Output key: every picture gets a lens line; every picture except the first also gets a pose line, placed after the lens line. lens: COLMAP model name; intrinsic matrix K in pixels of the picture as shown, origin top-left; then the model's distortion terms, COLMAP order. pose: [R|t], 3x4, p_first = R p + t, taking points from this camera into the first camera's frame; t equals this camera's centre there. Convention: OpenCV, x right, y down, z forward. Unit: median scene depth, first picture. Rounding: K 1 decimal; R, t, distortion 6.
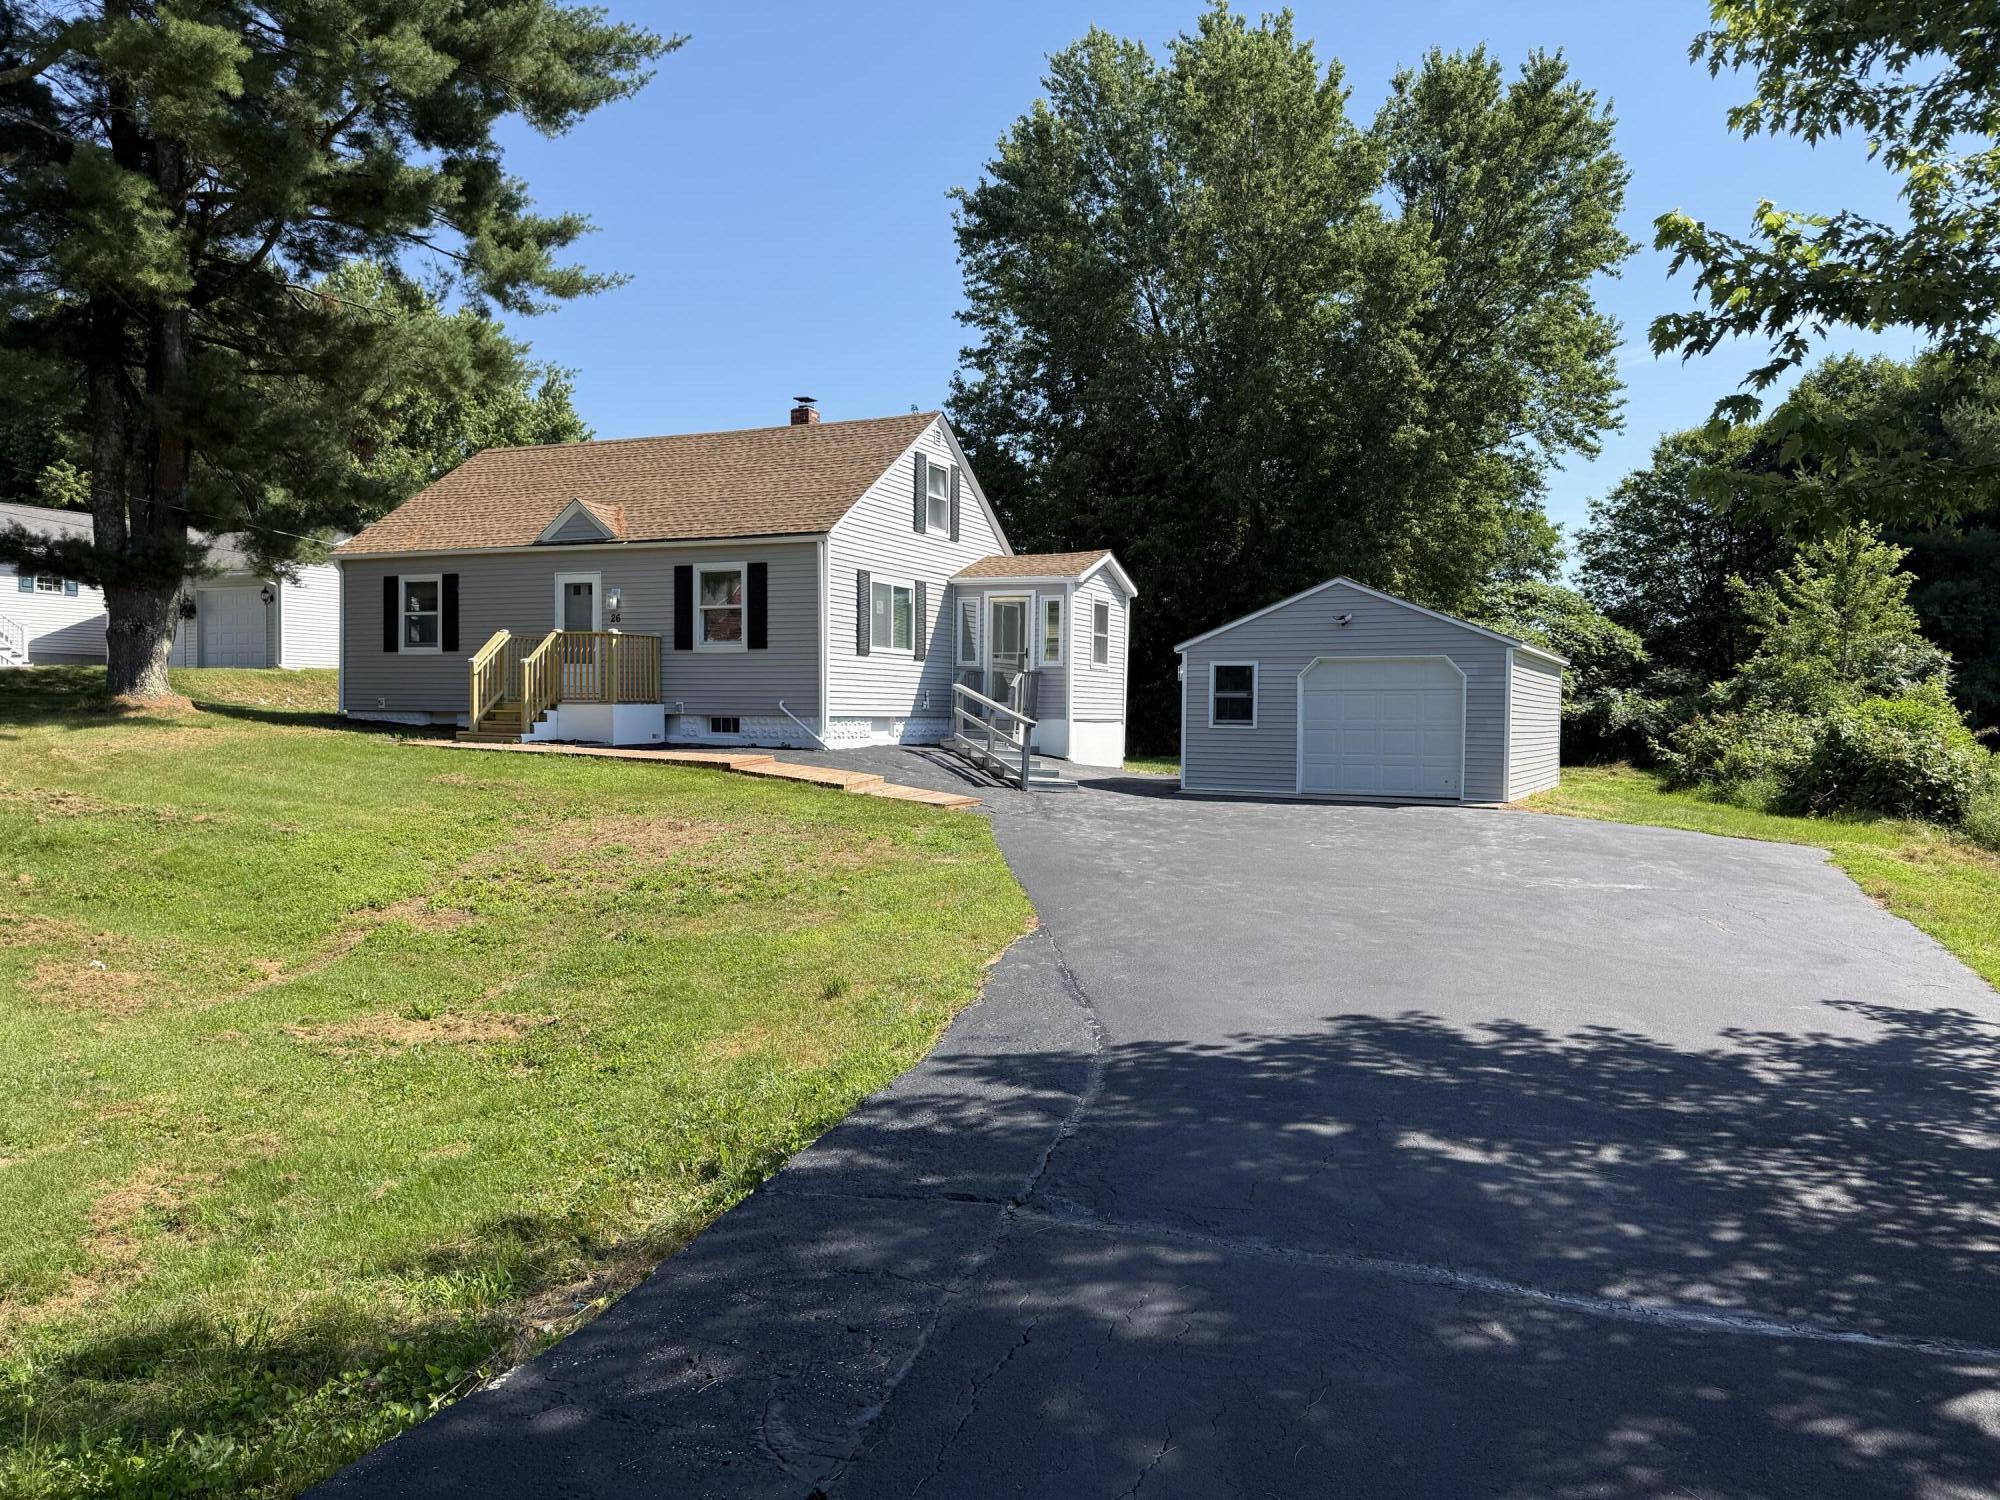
lens RADIAL K [[1489.8, 0, 1004.3], [0, 1489.8, 764.9], [0, 0, 1]] dist [0.154529, -0.249285]
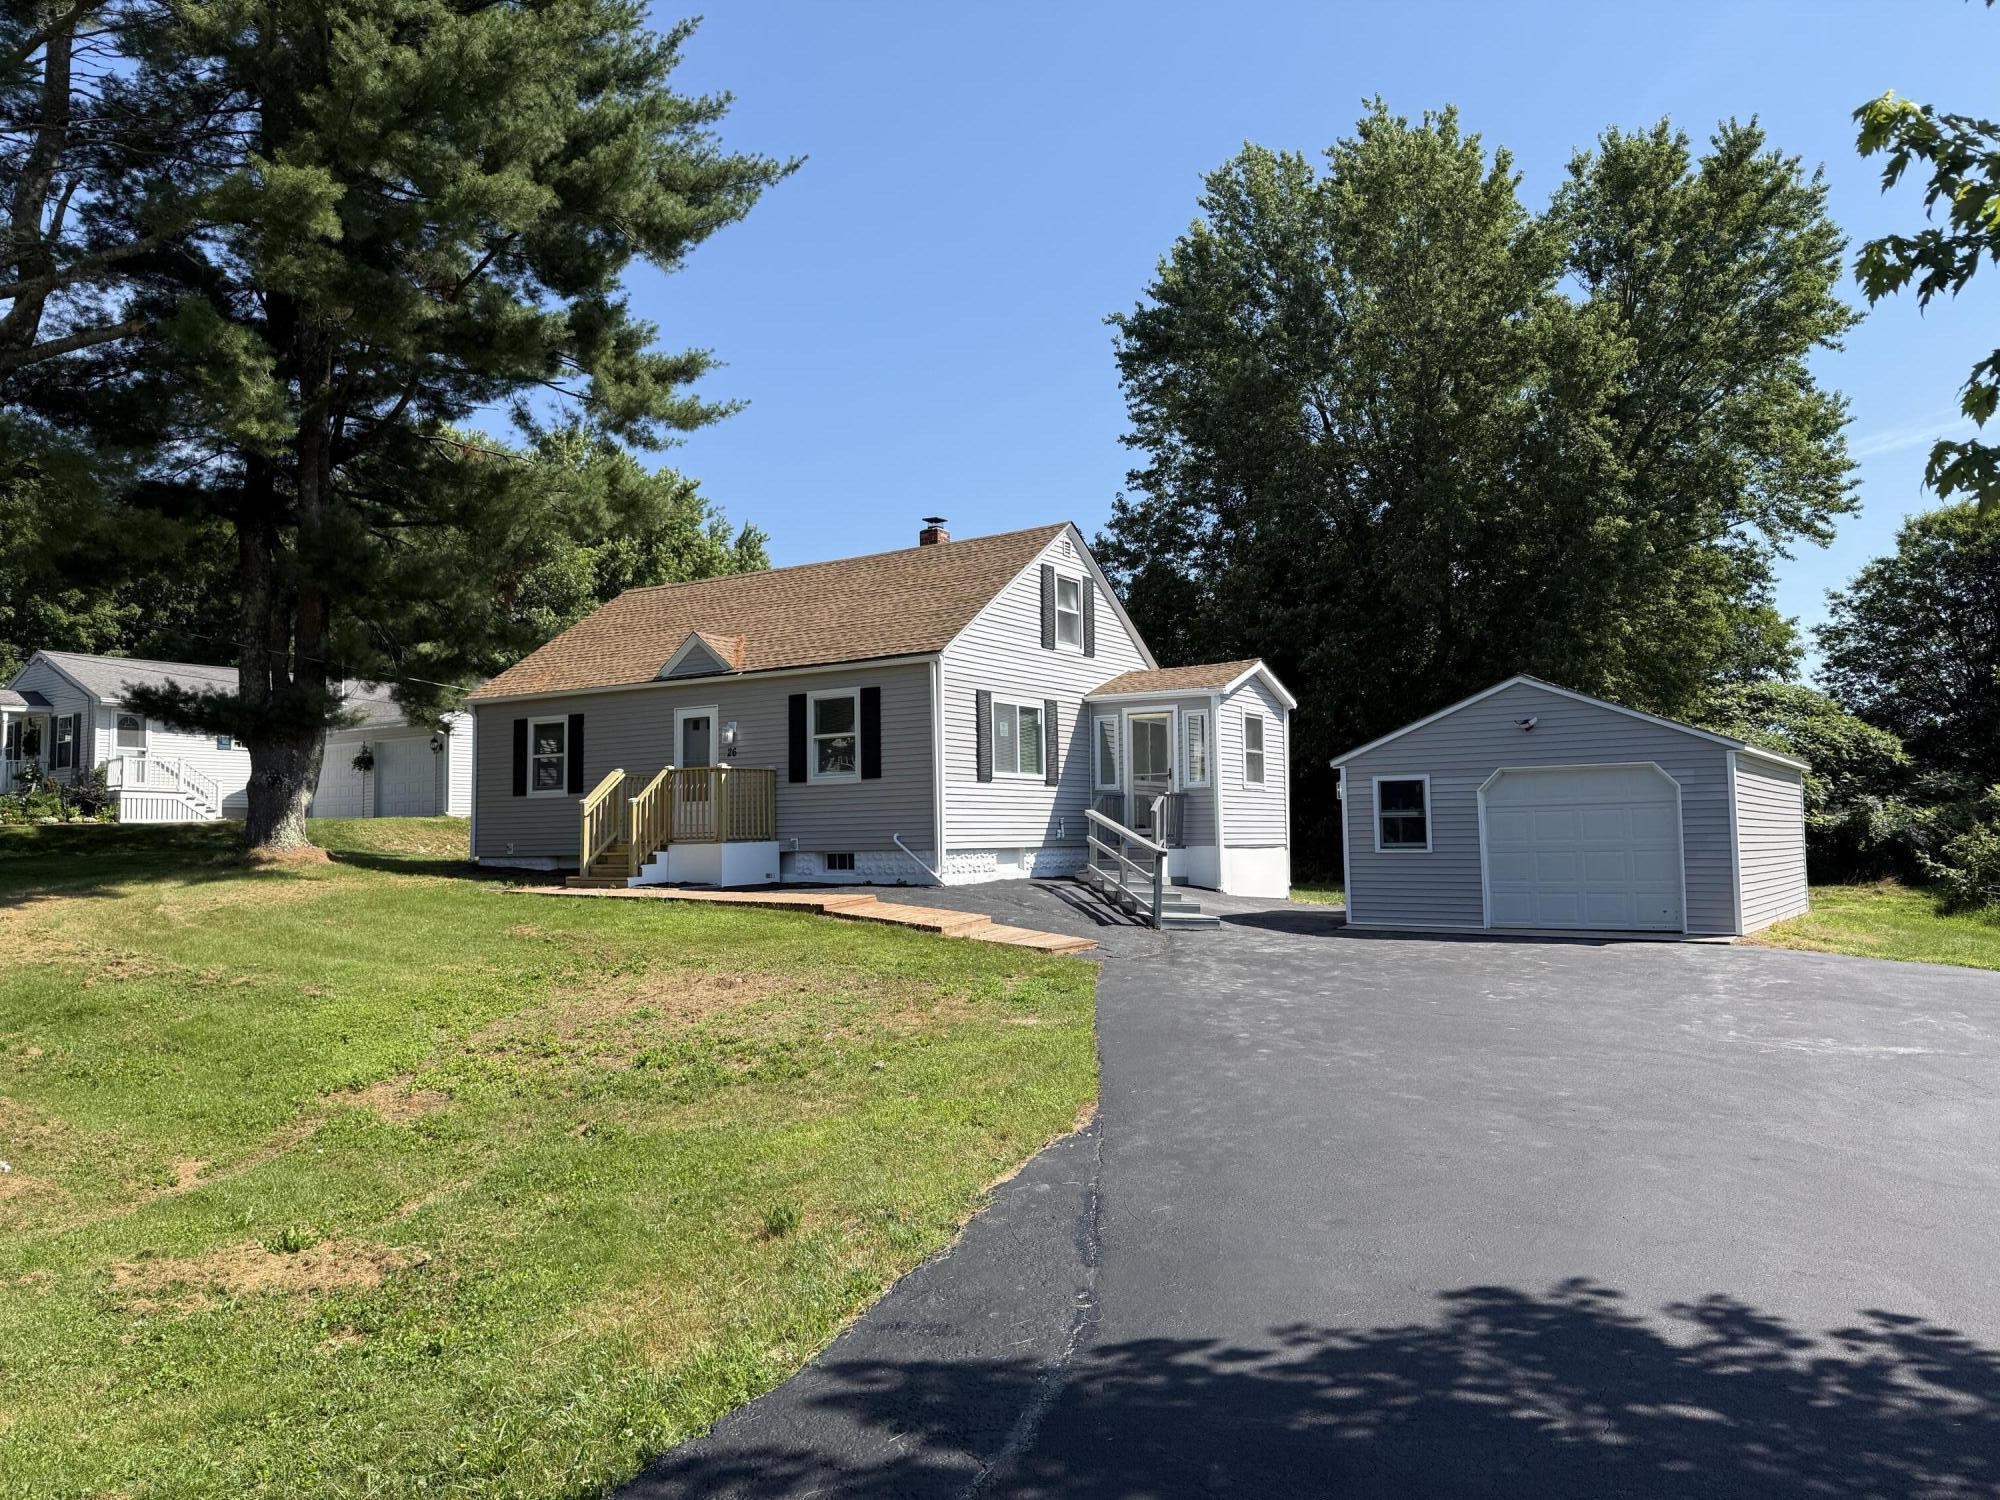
lens RADIAL K [[1488.9, 0, 1000.0], [0, 1488.9, 750.0], [0, 0, 1]] dist [0.097373, -0.092192]
pose [[0.989739, -0.034414, -0.138679, 0.036961], [0.021140, 0.995150, -0.096073, -0.004046], [0.141313, 0.092156, 0.985666, 0.082849]]
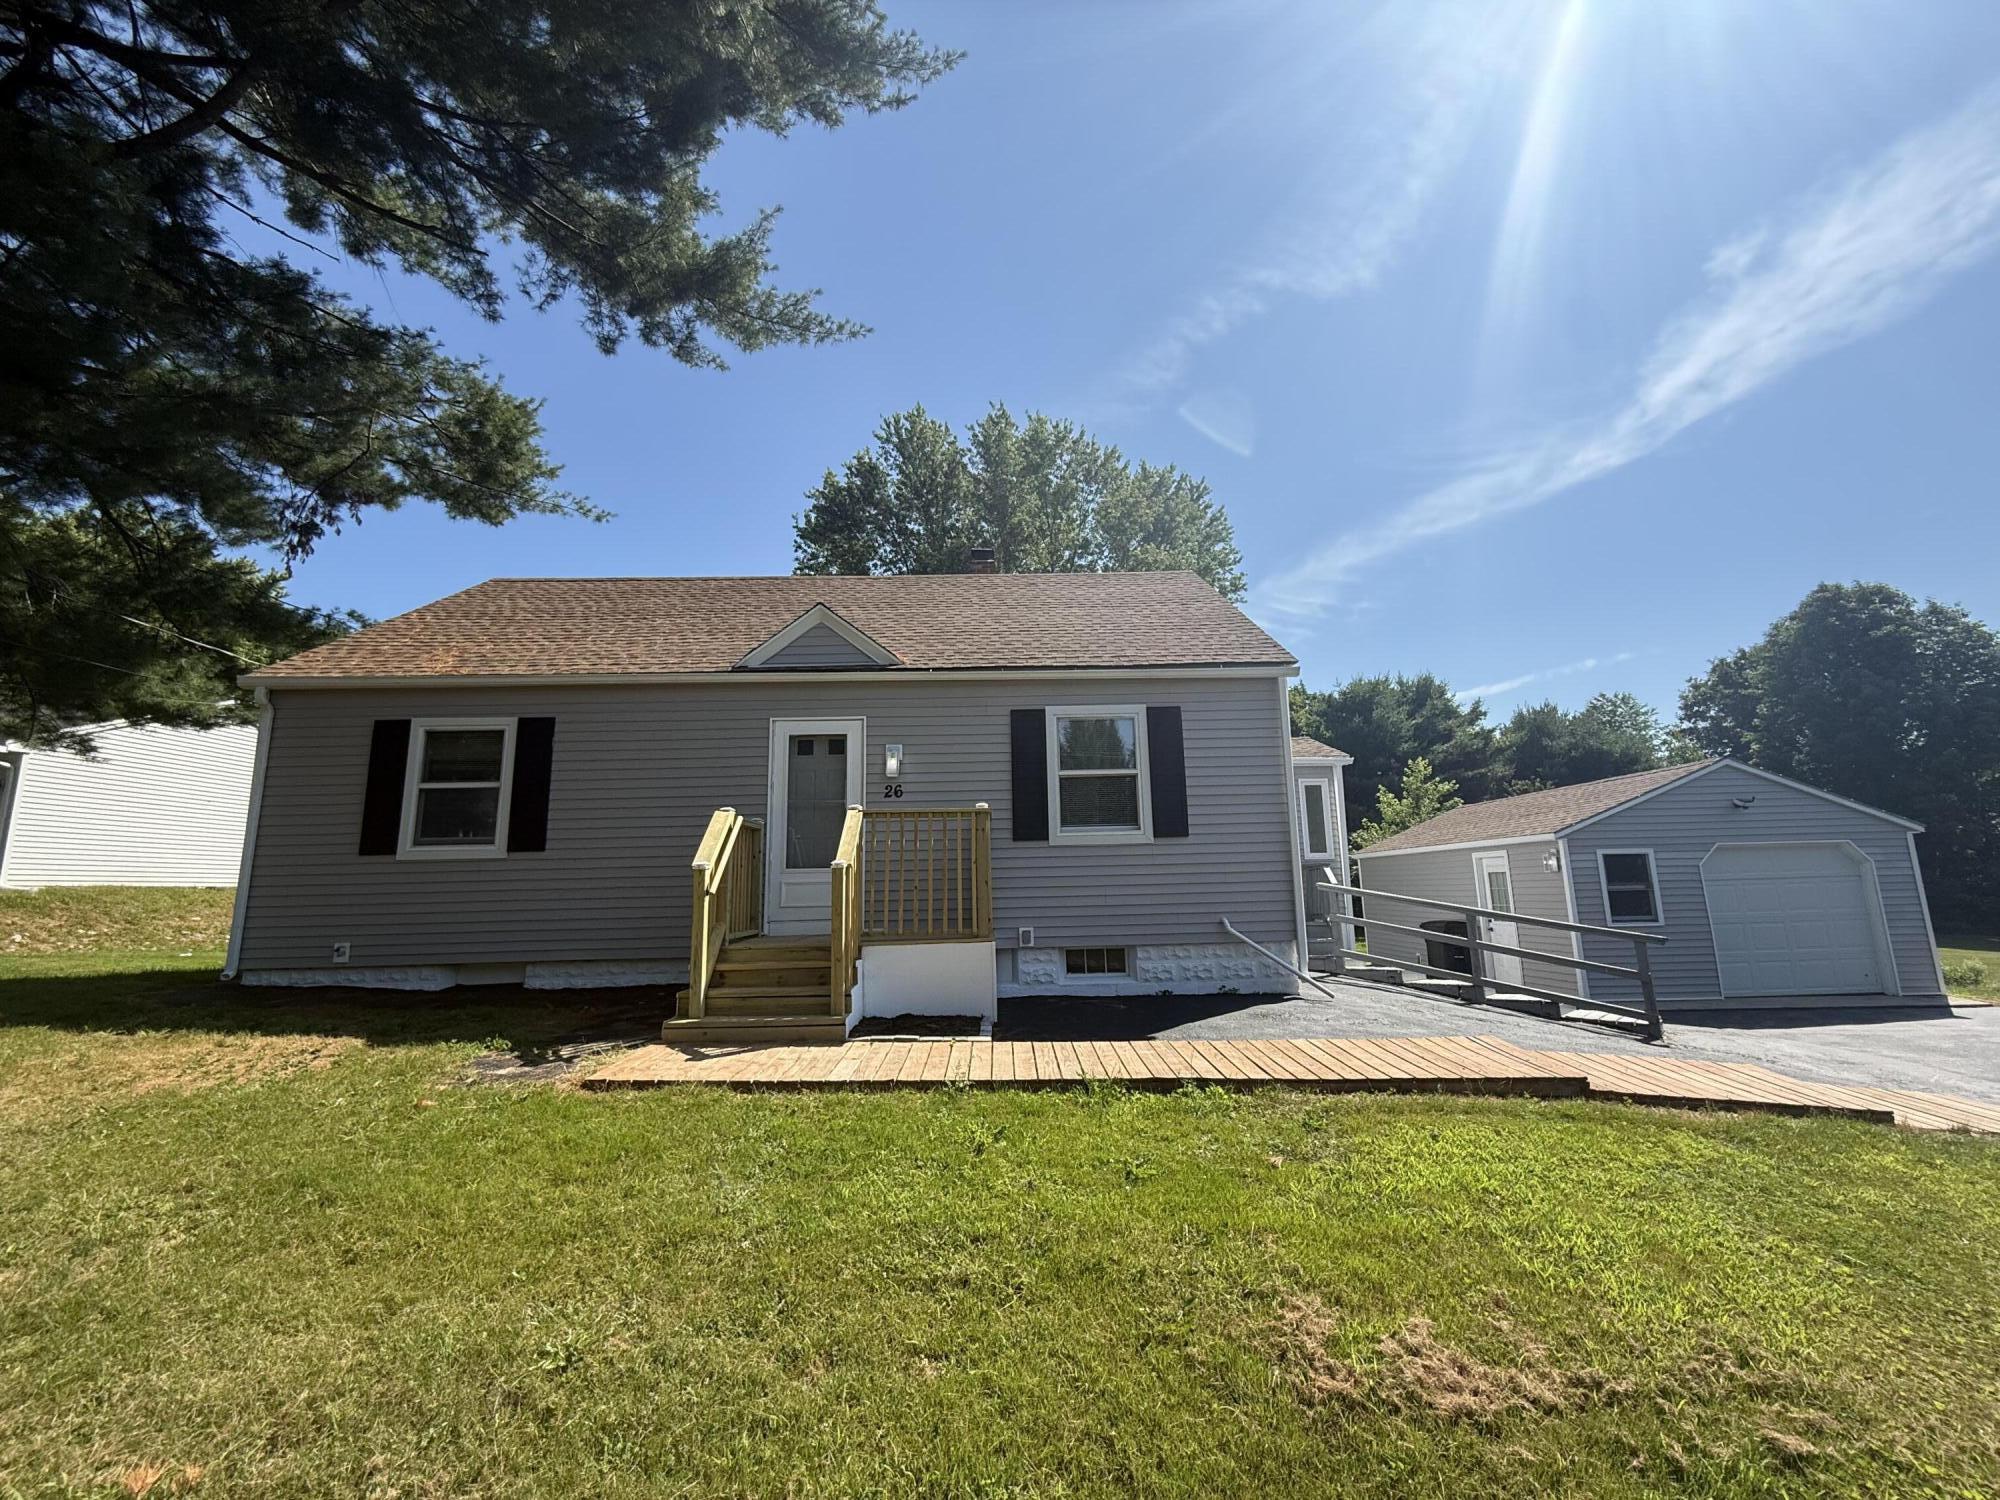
lens RADIAL K [[810.6, 0, 1000.8], [0, 810.6, 739.5], [0, 0, 1]] dist [0.001218, 0.000040]
pose [[0.882051, 0.053248, 0.468135, -0.338502], [0.047848, 0.978333, -0.201434, -0.044731], [-0.468717, 0.200075, 0.860392, 0.621336]]
